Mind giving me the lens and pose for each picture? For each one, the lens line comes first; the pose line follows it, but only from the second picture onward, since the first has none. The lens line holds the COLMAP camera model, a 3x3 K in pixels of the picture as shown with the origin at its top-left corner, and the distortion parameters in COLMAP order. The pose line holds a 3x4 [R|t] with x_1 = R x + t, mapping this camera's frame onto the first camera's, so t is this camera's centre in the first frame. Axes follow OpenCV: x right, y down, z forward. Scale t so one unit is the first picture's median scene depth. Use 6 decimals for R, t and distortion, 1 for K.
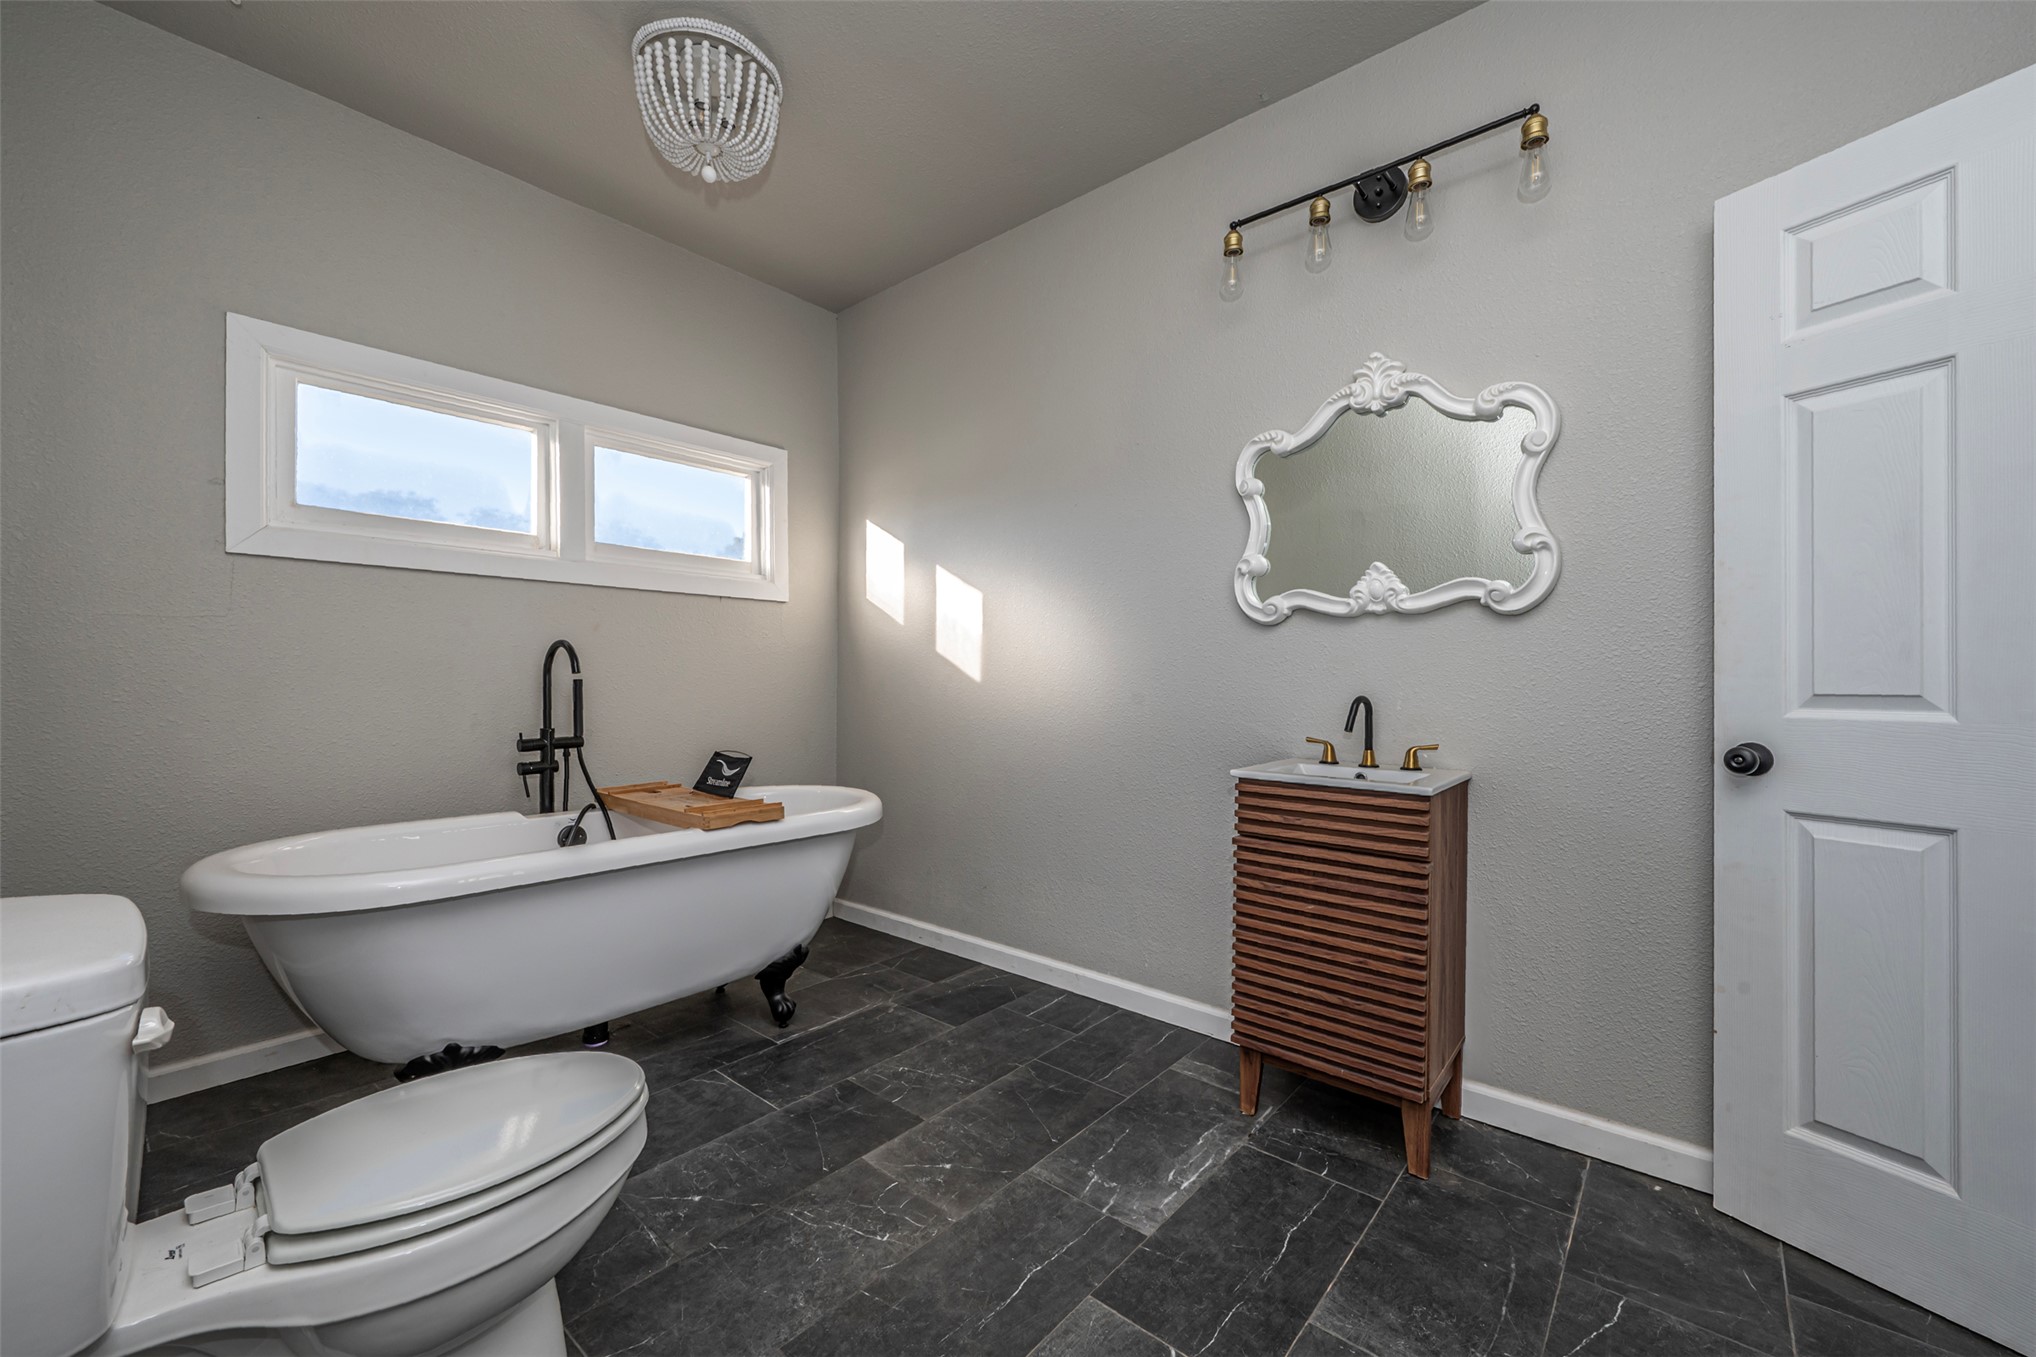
lens RADIAL K [[801.1, 0, 1015.9], [0, 801.1, 677.3], [0, 0, 1]] dist [-0.002380, 0.000104]
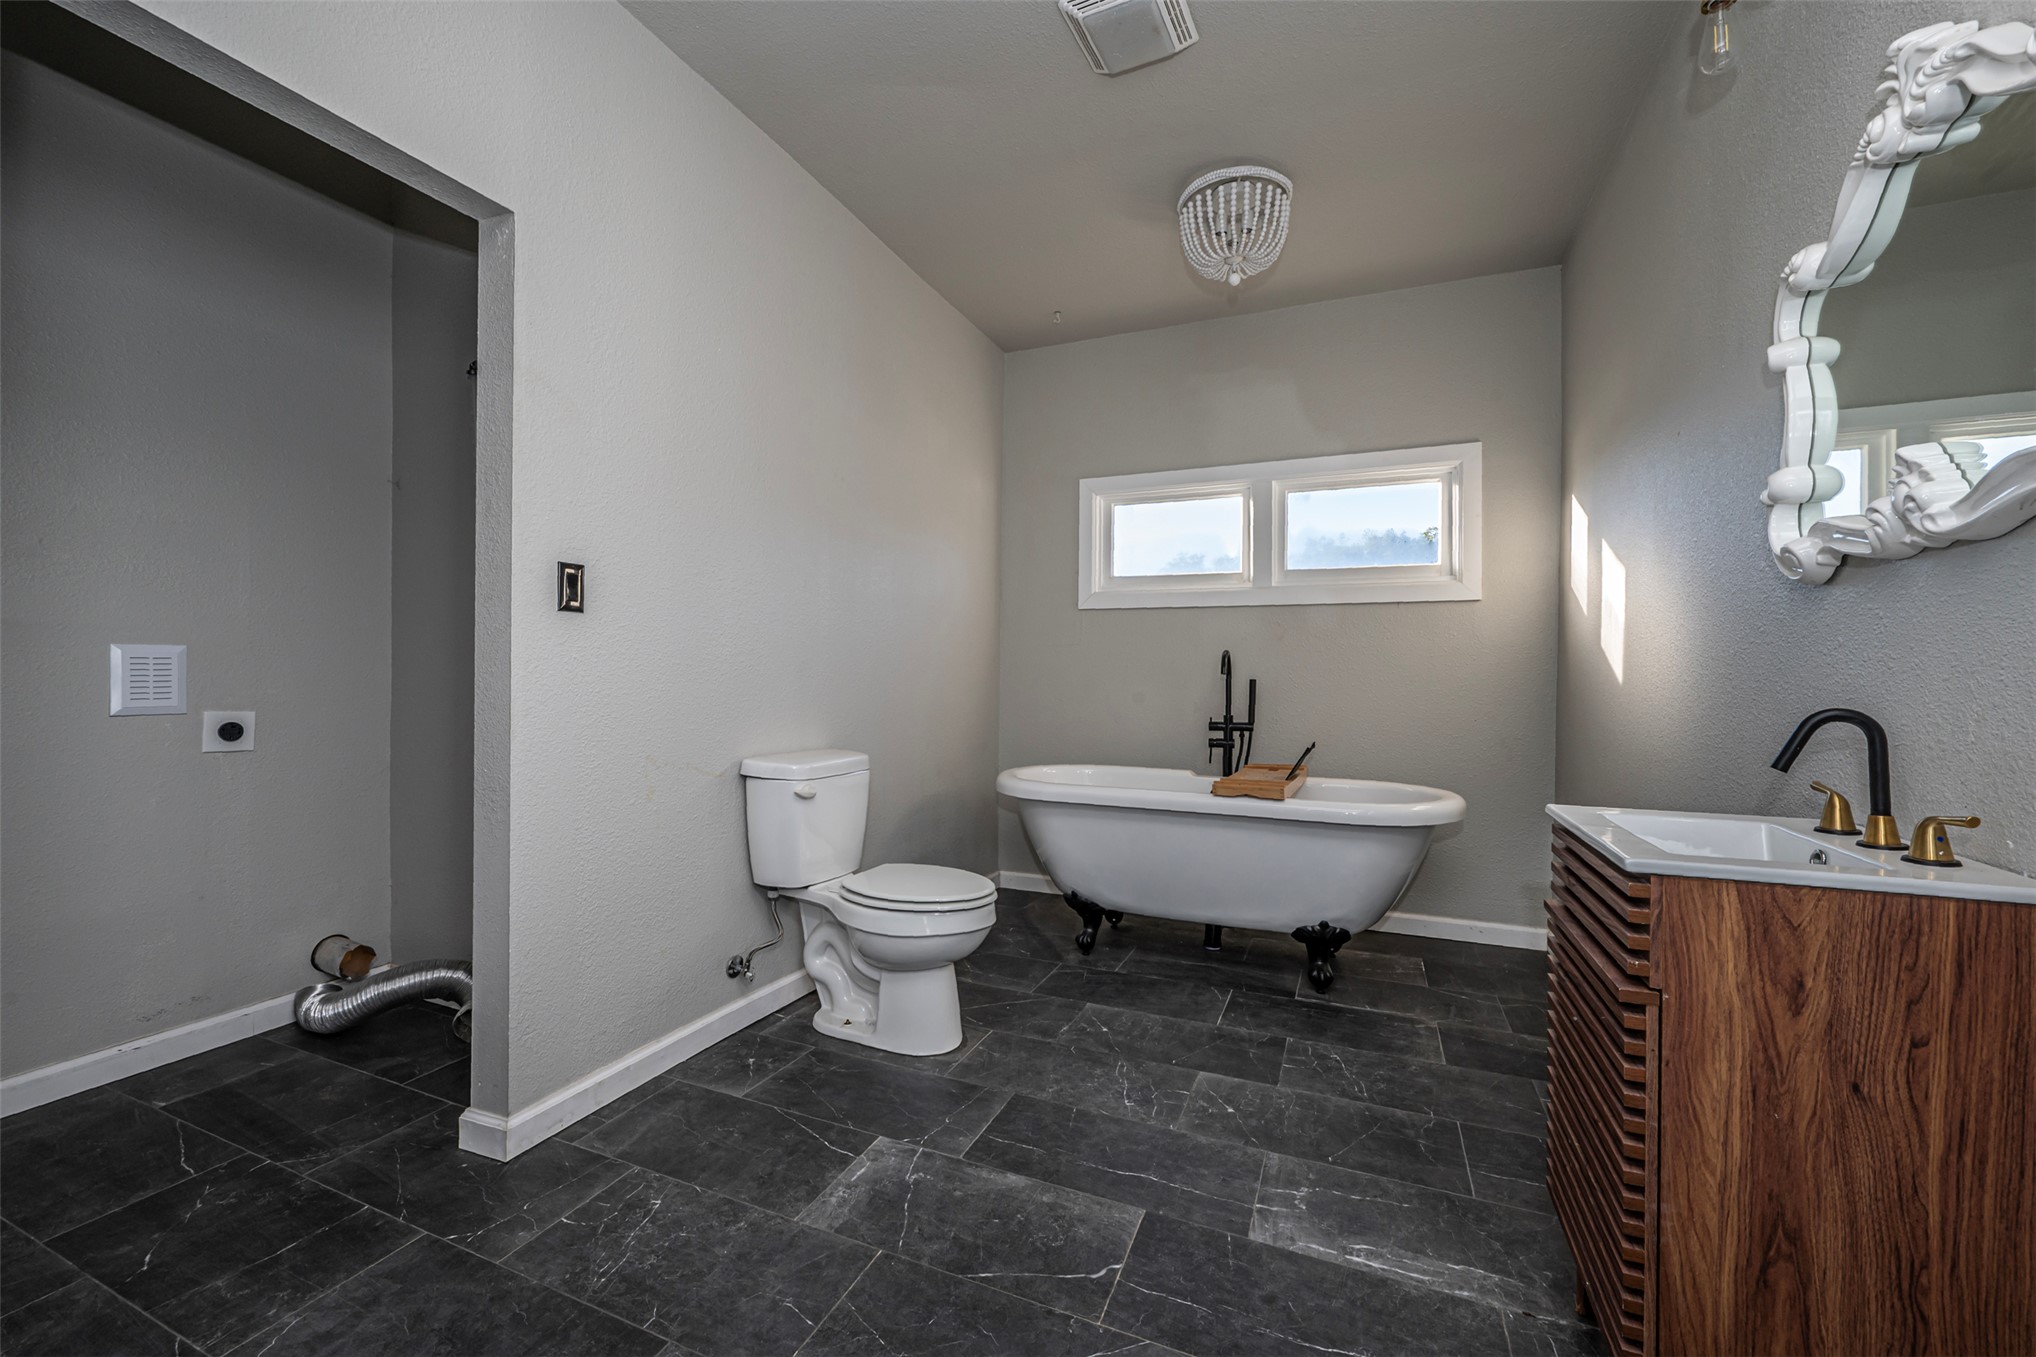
lens RADIAL K [[778.1, 0, 1005.1], [0, 778.1, 668.9], [0, 0, 1]] dist [-0.000390, -0.000054]
pose [[0.311731, -0.011053, -0.950106, 0.655754], [-0.004881, 0.999901, -0.013234, 0.005259], [0.950158, 0.008763, 0.311646, 0.268927]]
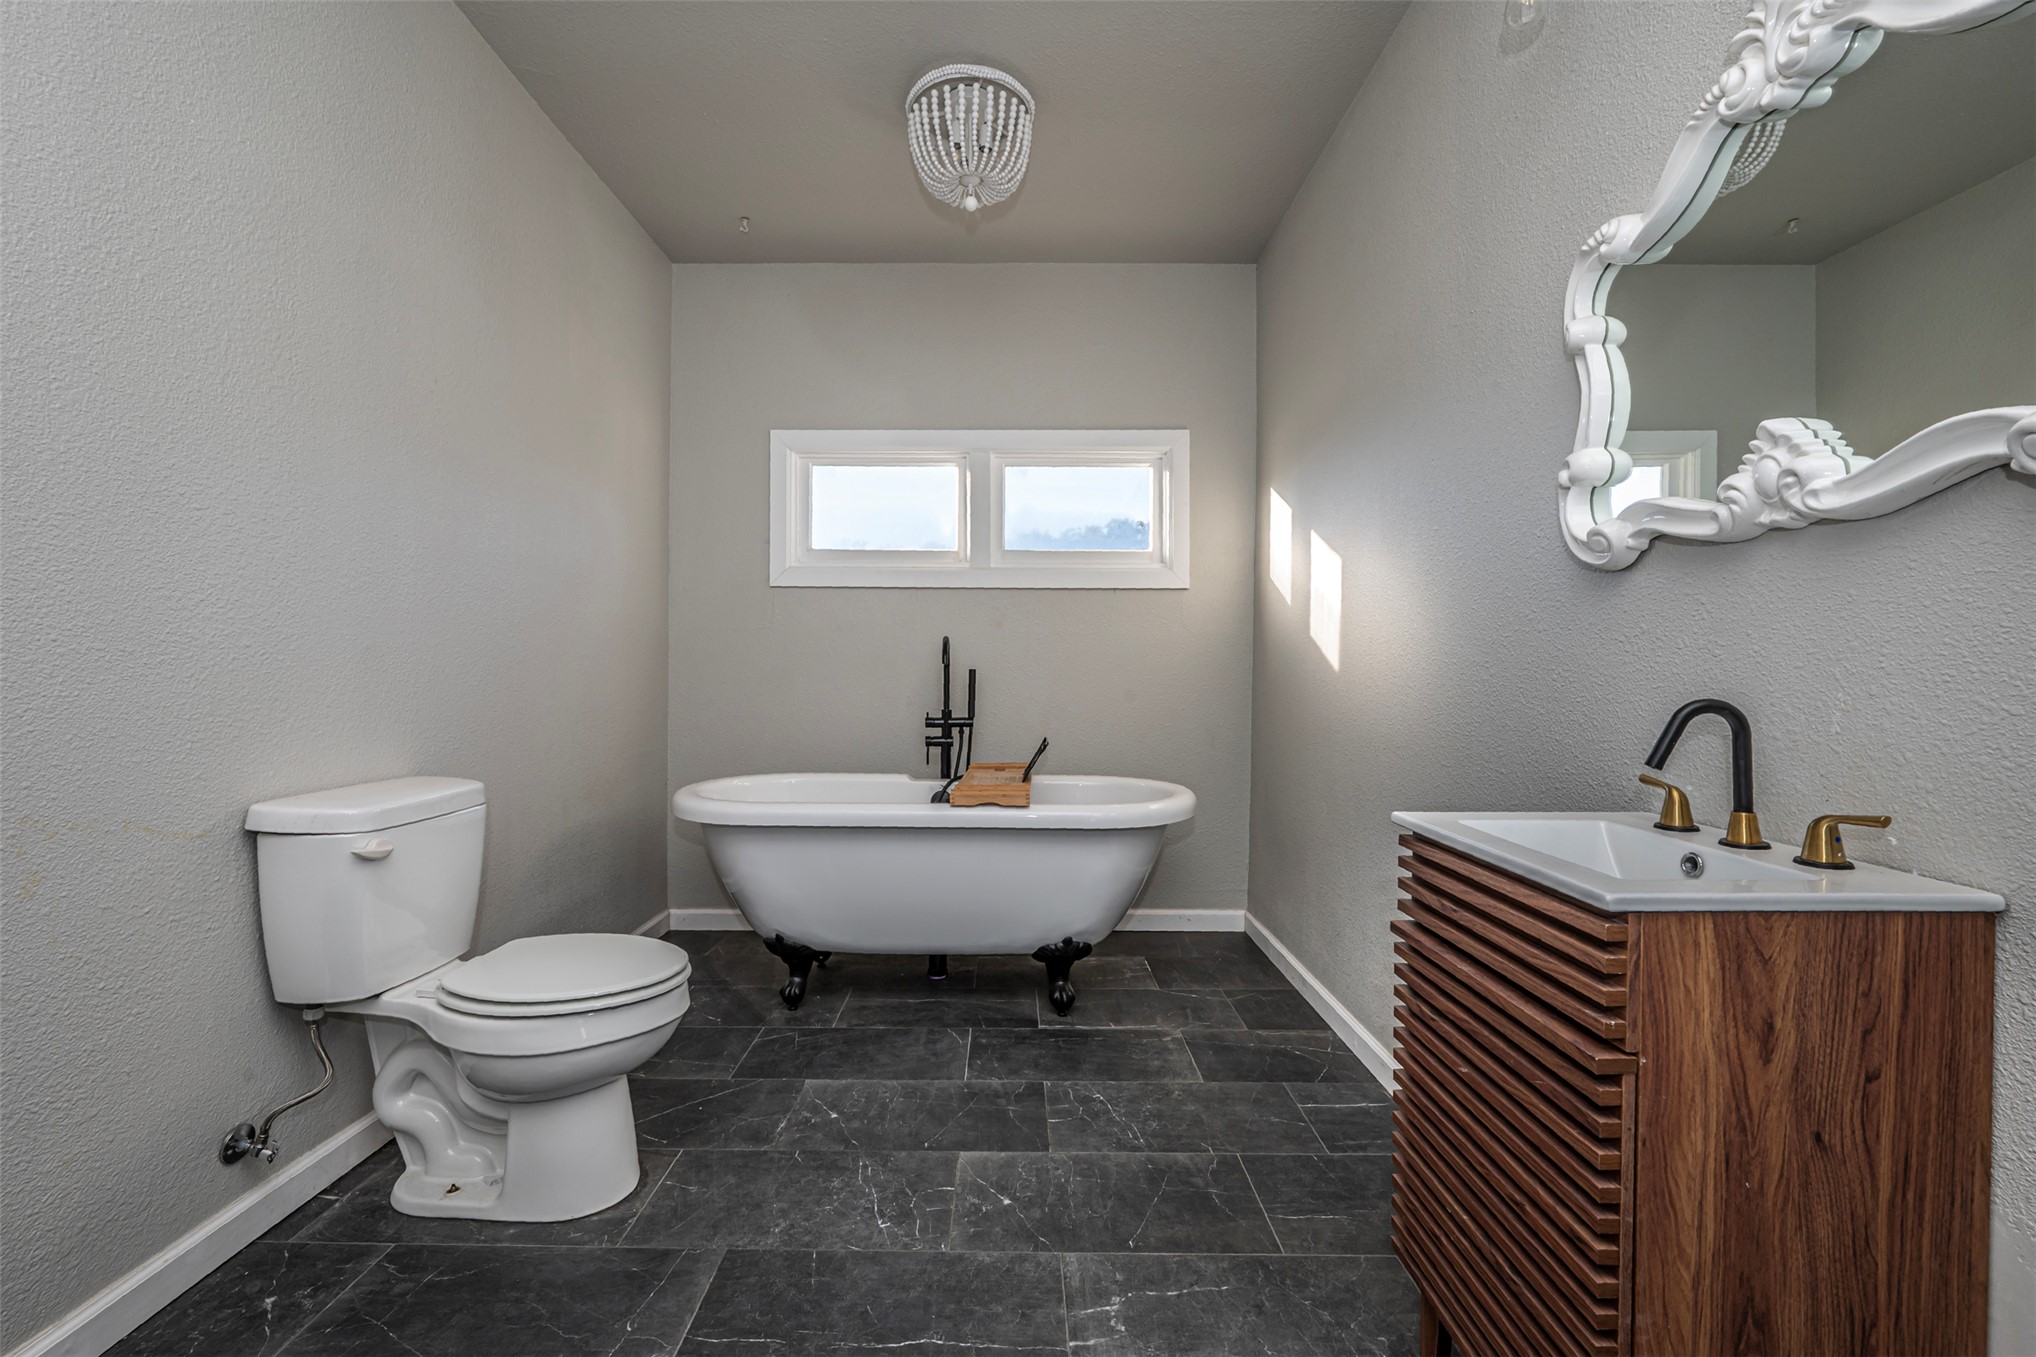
lens RADIAL K [[812.3, 0, 977.4], [0, 812.3, 668.1], [0, 0, 1]] dist [-0.001663, -0.000012]
pose [[0.643579, -0.002218, -0.765376, 0.458232], [0.001205, 0.999997, -0.001885, 0.003707], [0.765378, 0.000291, 0.643580, 0.288934]]
